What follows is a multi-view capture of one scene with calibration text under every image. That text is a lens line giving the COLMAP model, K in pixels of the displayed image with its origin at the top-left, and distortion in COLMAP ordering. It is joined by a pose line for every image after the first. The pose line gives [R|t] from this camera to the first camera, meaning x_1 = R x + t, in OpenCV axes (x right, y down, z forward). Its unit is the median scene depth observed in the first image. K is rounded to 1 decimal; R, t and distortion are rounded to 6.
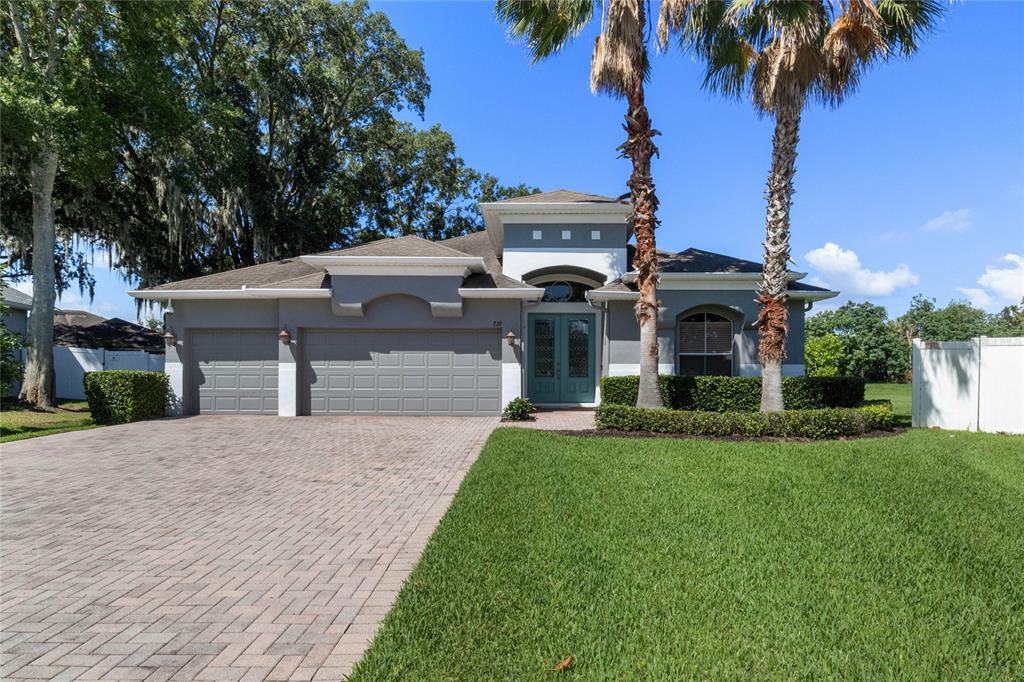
lens RADIAL K [[519.5, 0, 512.0], [0, 519.5, 341.0], [0, 0, 1]] dist [-0.004078, -0.001472]
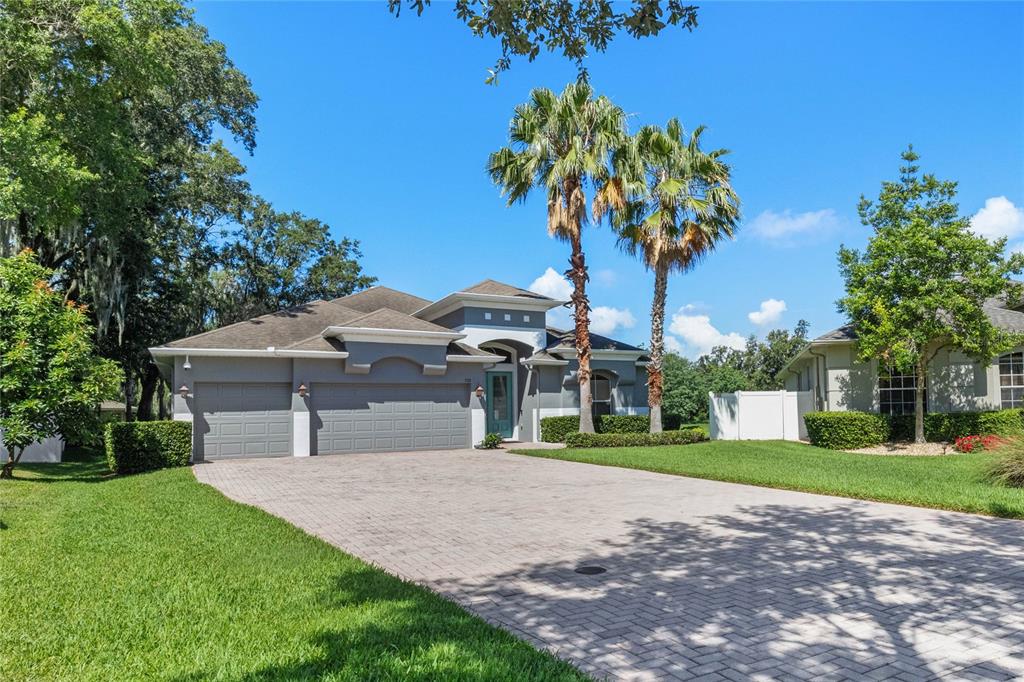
lens RADIAL K [[588.1, 0, 512.0], [0, 588.1, 341.0], [0, 0, 1]] dist [0.001885, 0.000104]
pose [[0.902296, 0.035147, 0.429681, -0.607059], [-0.002123, 0.997021, -0.077098, -0.018107], [-0.431111, 0.068653, 0.899683, -0.468663]]
